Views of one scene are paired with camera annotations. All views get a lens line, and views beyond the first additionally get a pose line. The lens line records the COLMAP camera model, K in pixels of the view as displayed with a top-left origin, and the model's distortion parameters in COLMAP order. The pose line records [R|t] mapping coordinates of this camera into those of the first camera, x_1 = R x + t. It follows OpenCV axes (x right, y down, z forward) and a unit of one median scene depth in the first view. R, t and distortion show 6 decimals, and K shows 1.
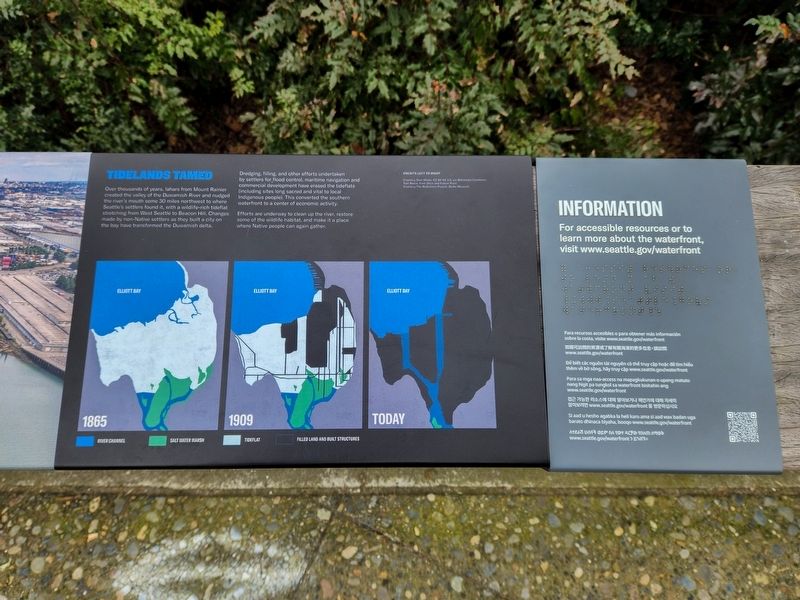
lens RADIAL K [[537.8, 0, 404.8], [0, 537.8, 299.9], [0, 0, 1]] dist [0.055962, -0.055392]
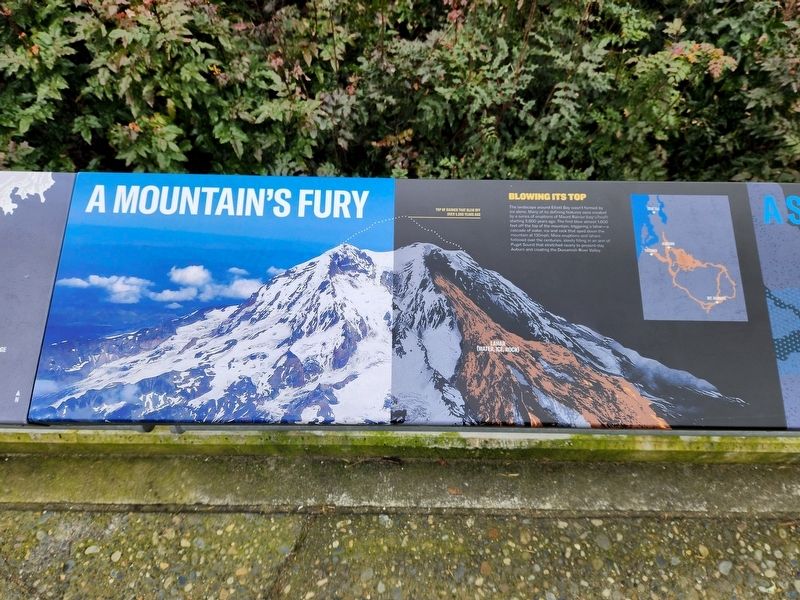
lens RADIAL K [[537.8, 0, 405.5], [0, 537.8, 298.4], [0, 0, 1]] dist [0.055962, -0.055392]
pose [[0.999926, 0.002034, 0.012015, -1.376016], [-0.000677, 0.993720, -0.111893, 0.048000], [-0.012167, 0.111876, 0.993648, -0.091487]]
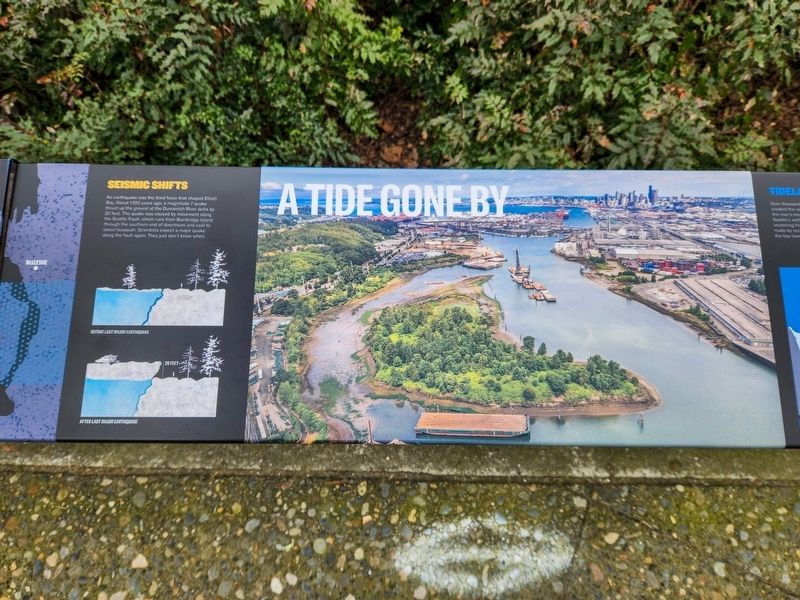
lens RADIAL K [[537.8, 0, 407.5], [0, 537.8, 296.2], [0, 0, 1]] dist [0.055962, -0.055392]
pose [[0.999946, 0.009780, -0.003389, -0.478476], [-0.009774, 0.999951, 0.001715, -0.001880], [0.003406, -0.001682, 0.999993, -0.052543]]
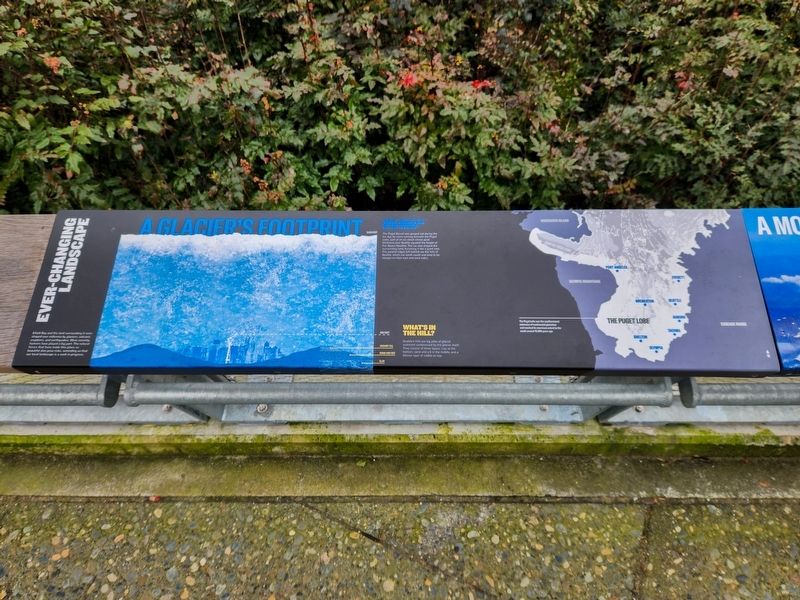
lens RADIAL K [[537.8, 0, 406.9], [0, 537.8, 297.1], [0, 0, 1]] dist [0.055962, -0.055392]
pose [[0.999799, -0.018403, -0.007972, -2.064268], [0.016362, 0.978333, -0.206391, 0.133648], [0.011597, 0.206219, 0.978437, -0.294998]]
